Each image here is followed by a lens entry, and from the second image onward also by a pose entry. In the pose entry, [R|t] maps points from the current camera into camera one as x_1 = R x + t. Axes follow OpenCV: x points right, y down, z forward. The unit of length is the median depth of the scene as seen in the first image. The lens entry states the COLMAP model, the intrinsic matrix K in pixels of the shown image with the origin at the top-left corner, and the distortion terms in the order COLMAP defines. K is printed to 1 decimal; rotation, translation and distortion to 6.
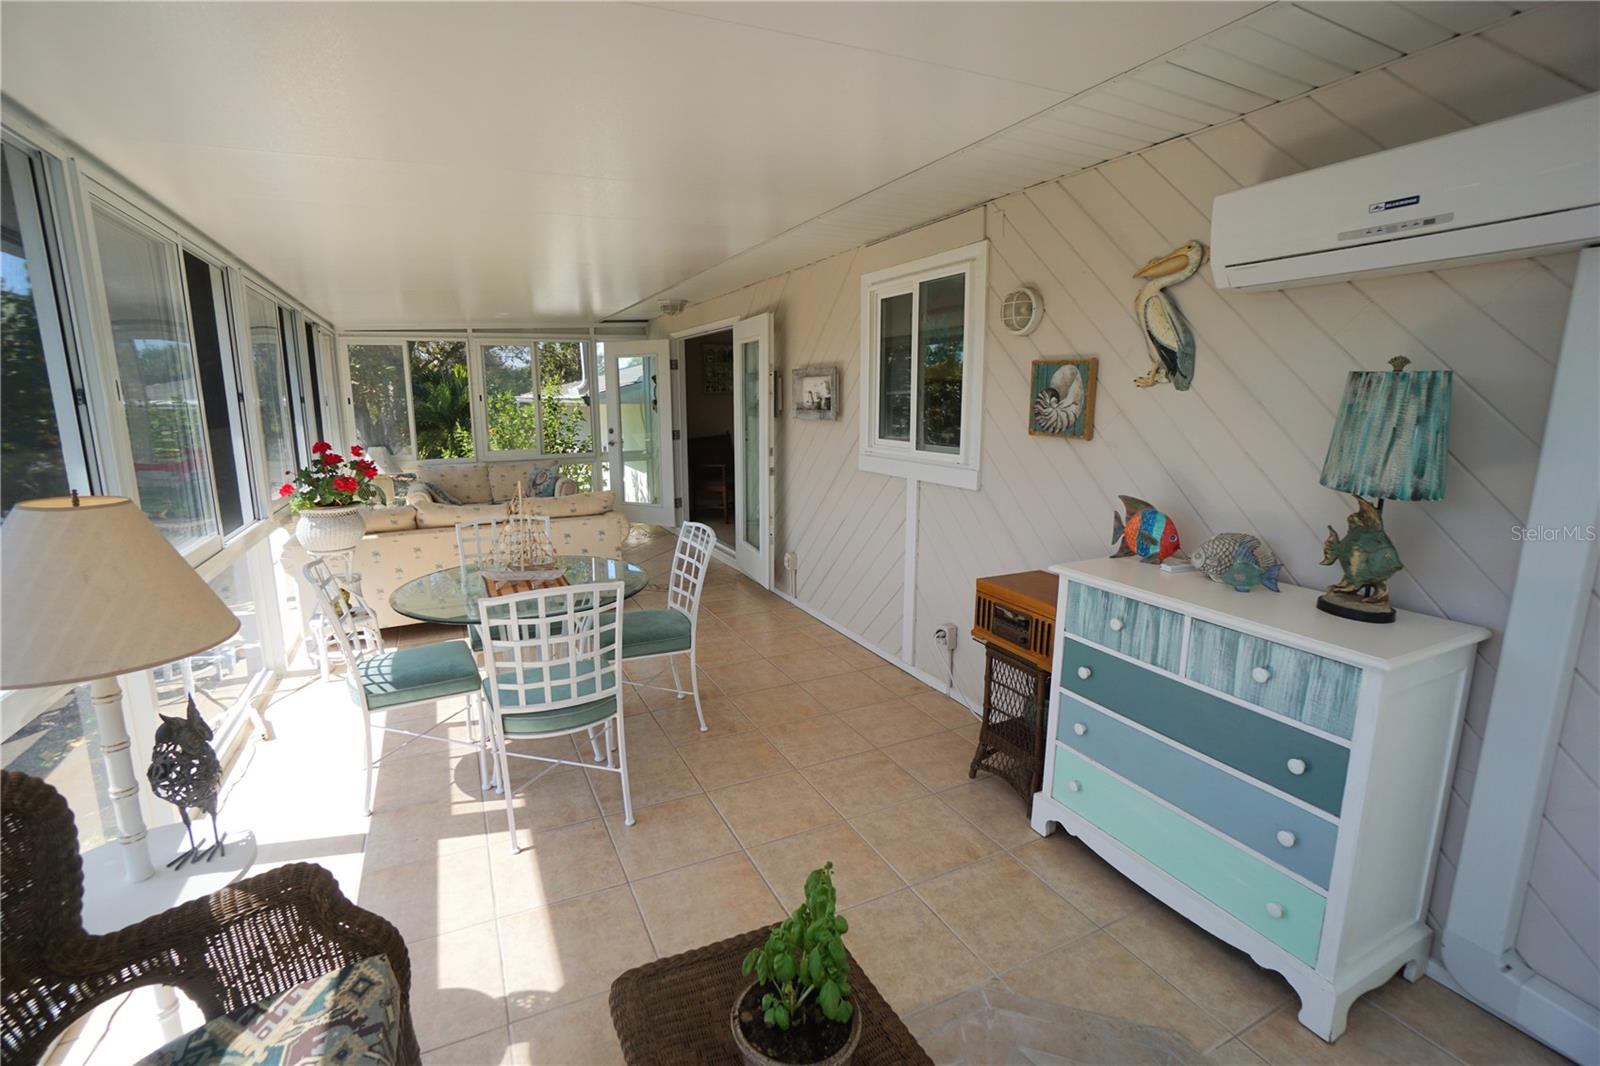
lens RADIAL K [[709.3, 0, 779.0], [0, 709.3, 526.2], [0, 0, 1]] dist [-0.064637, 0.024600]
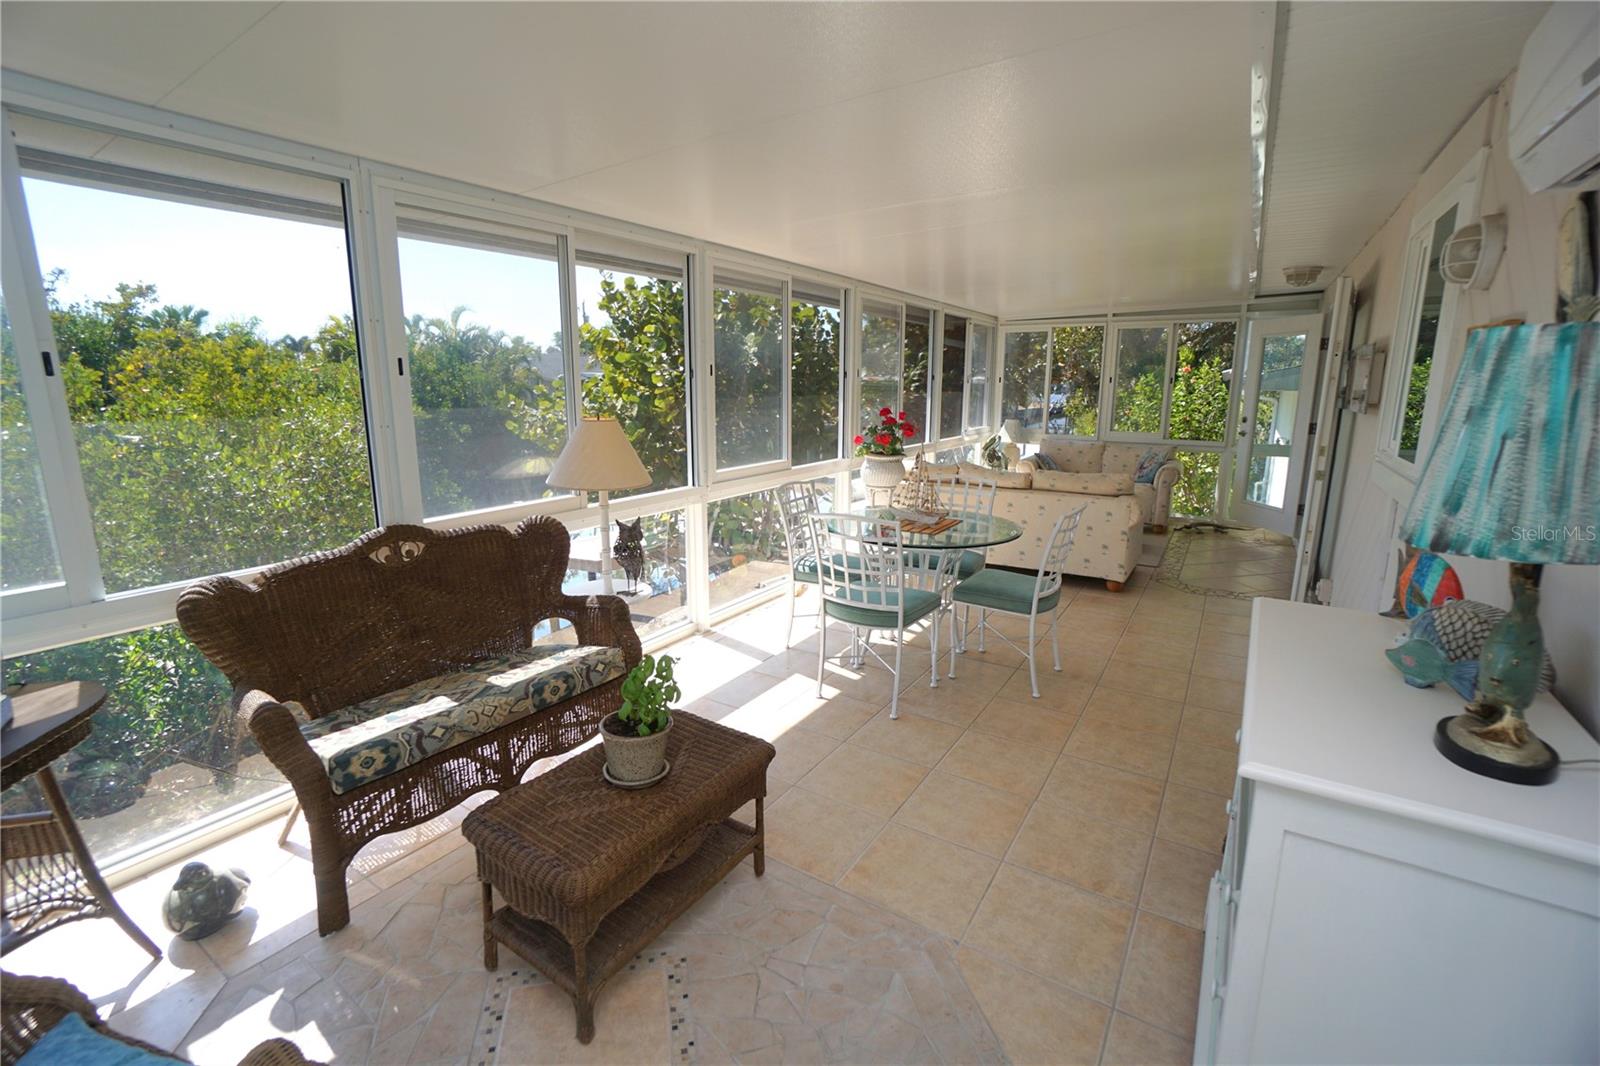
lens RADIAL K [[709.3, 0, 779.0], [0, 709.3, 526.2], [0, 0, 1]] dist [-0.064637, 0.024600]
pose [[0.515811, 0.177705, -0.838069, 0.682529], [-0.156967, 0.981293, 0.111465, -0.021202], [0.842200, 0.074054, 0.534056, 0.125909]]
